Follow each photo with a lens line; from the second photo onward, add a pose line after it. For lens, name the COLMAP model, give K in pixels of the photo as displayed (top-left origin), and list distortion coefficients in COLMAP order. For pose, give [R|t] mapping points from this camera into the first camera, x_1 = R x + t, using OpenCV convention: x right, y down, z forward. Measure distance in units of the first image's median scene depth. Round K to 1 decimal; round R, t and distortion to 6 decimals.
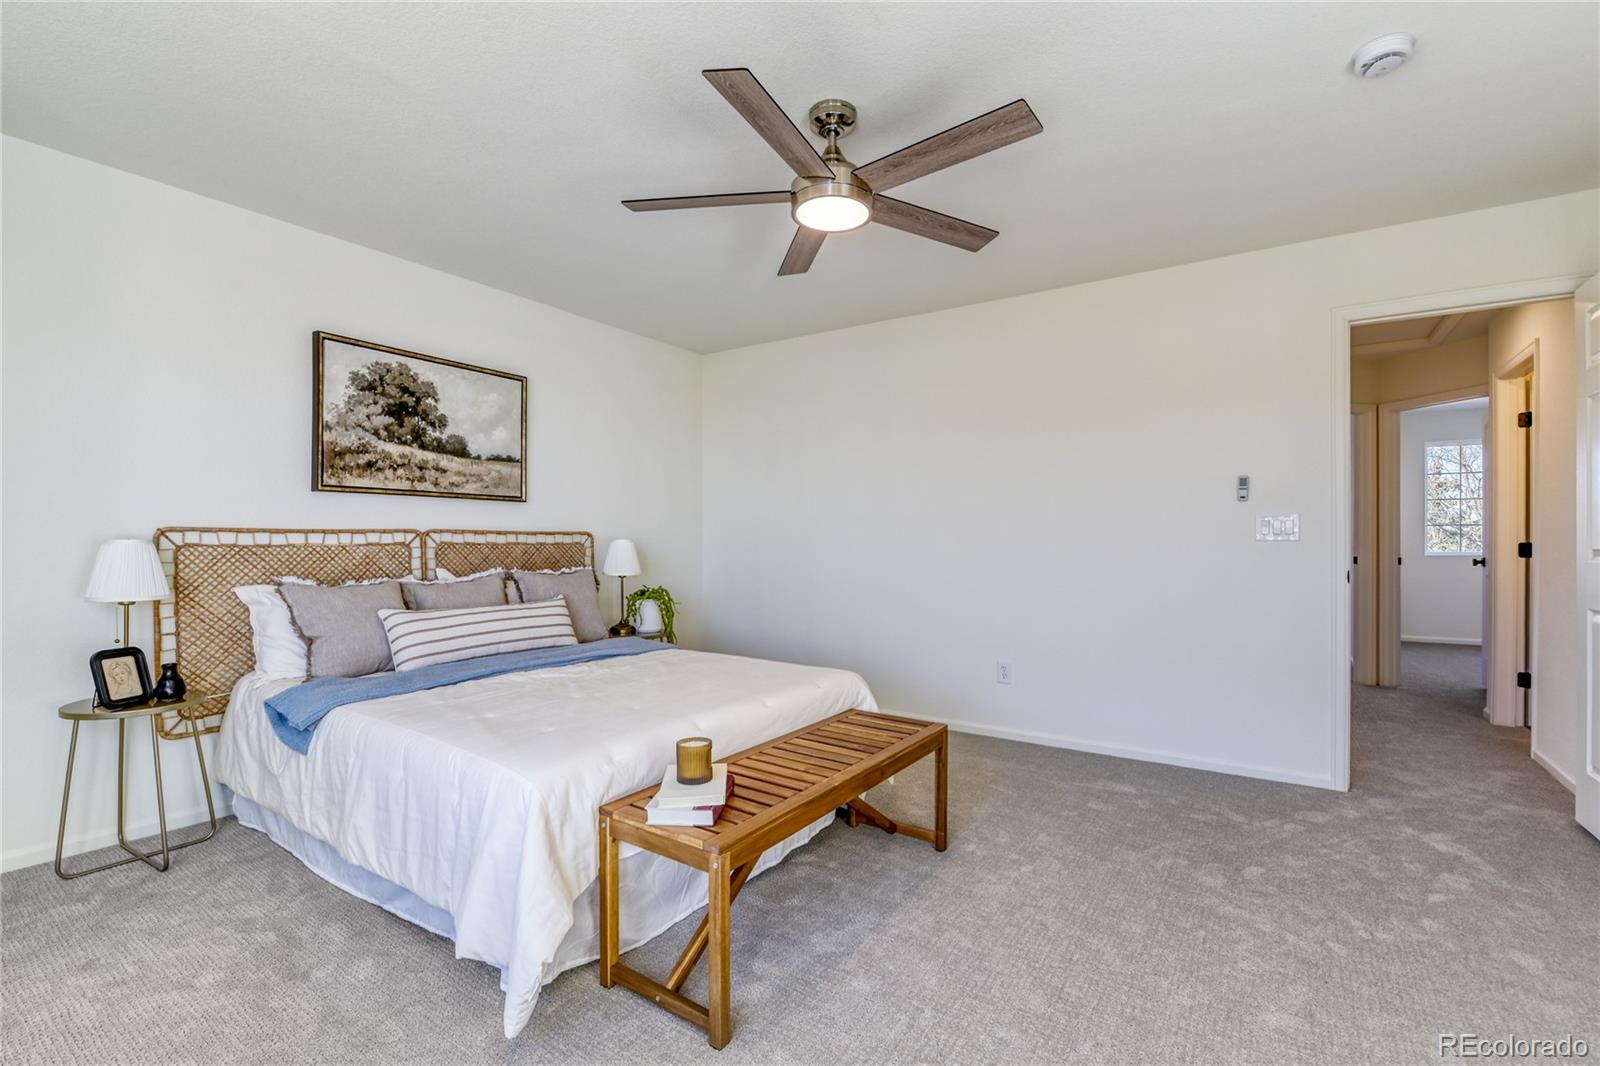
lens RADIAL K [[697.3, 0, 809.7], [0, 697.3, 539.3], [0, 0, 1]] dist [-0.001711, -0.005004]
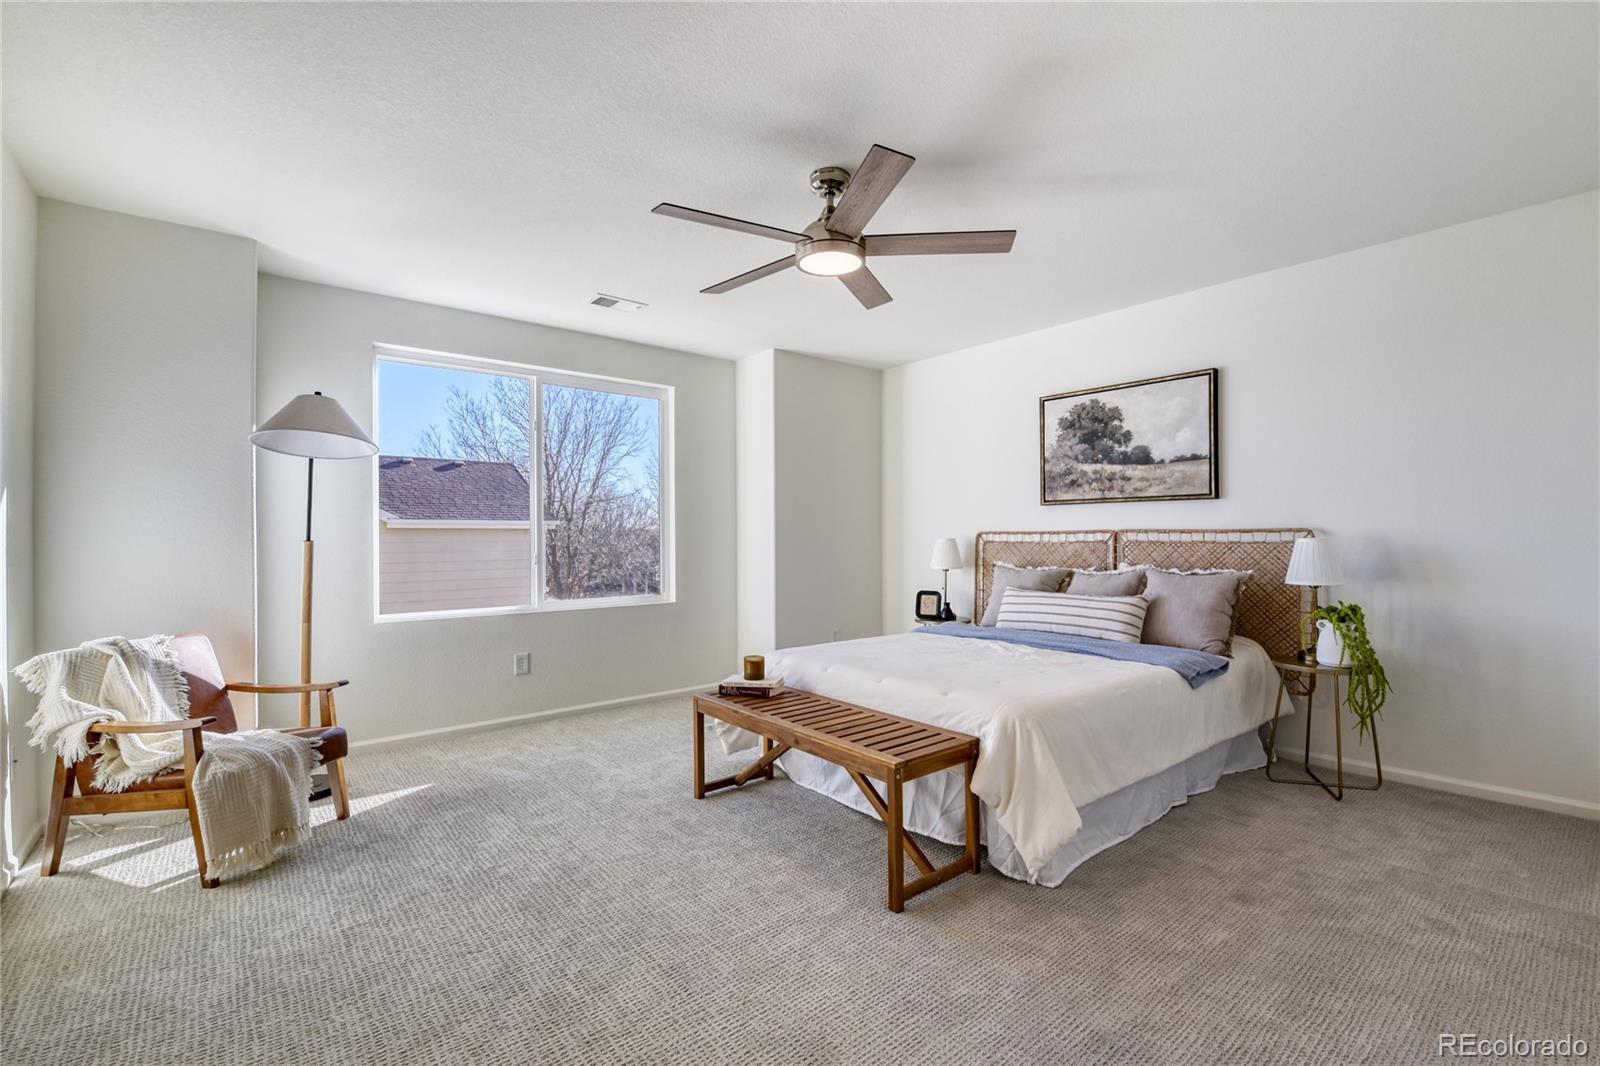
lens RADIAL K [[697.3, 0, 809.4], [0, 697.3, 528.2], [0, 0, 1]] dist [-0.001711, -0.005004]
pose [[-0.286776, -0.013741, -0.957899, 0.765242], [0.002198, 0.999885, -0.015002, -0.000036], [0.957995, -0.006408, -0.286713, 0.854222]]
